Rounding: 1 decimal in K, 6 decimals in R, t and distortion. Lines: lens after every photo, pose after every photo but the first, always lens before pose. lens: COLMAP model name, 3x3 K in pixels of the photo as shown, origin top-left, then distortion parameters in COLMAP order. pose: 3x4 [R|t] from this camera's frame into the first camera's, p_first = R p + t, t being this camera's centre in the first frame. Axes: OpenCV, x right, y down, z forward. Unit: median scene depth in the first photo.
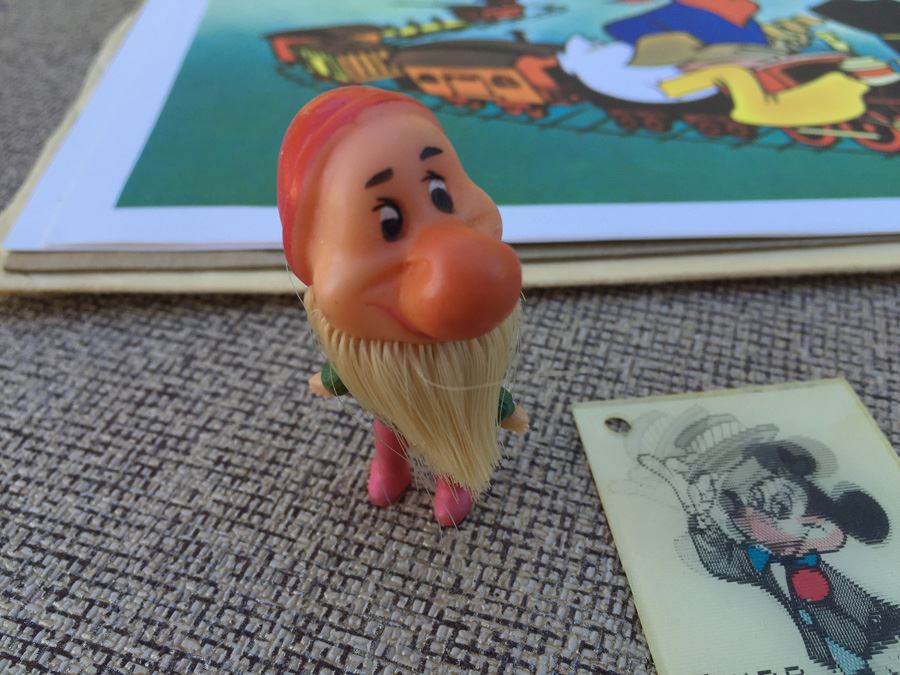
lens RADIAL K [[820.9, 0, 444.9], [0, 820.9, 333.6], [0, 0, 1]] dist [0.096842, -0.225323]
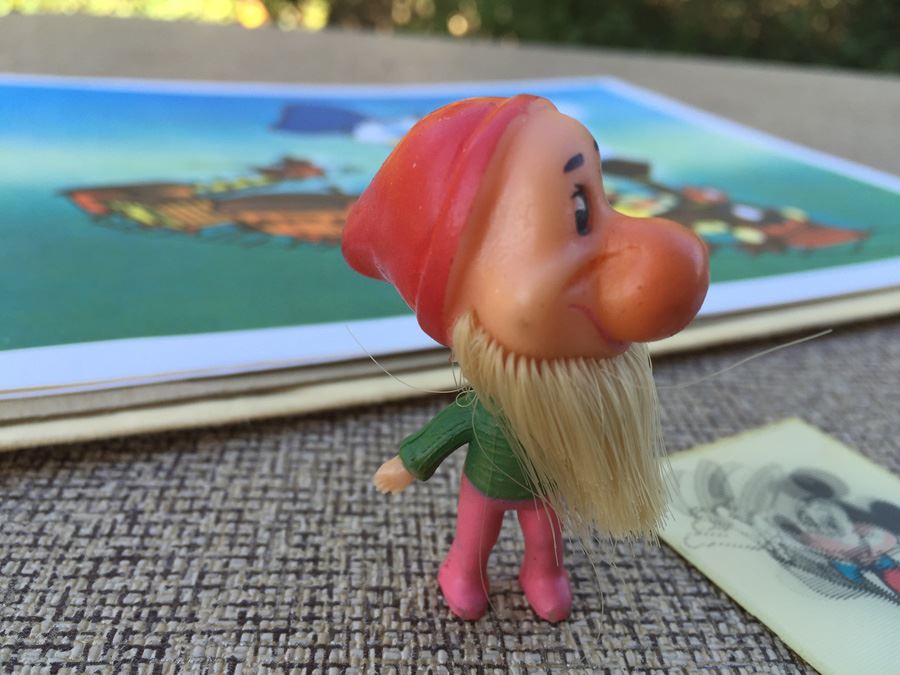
lens RADIAL K [[820.9, 0, 444.9], [0, 820.9, 333.6], [0, 0, 1]] dist [0.096842, -0.225323]
pose [[0.910650, -0.088074, 0.403682, -0.384525], [0.190661, 0.956351, -0.221451, 0.107568], [-0.366558, 0.278631, 0.887694, 0.189654]]
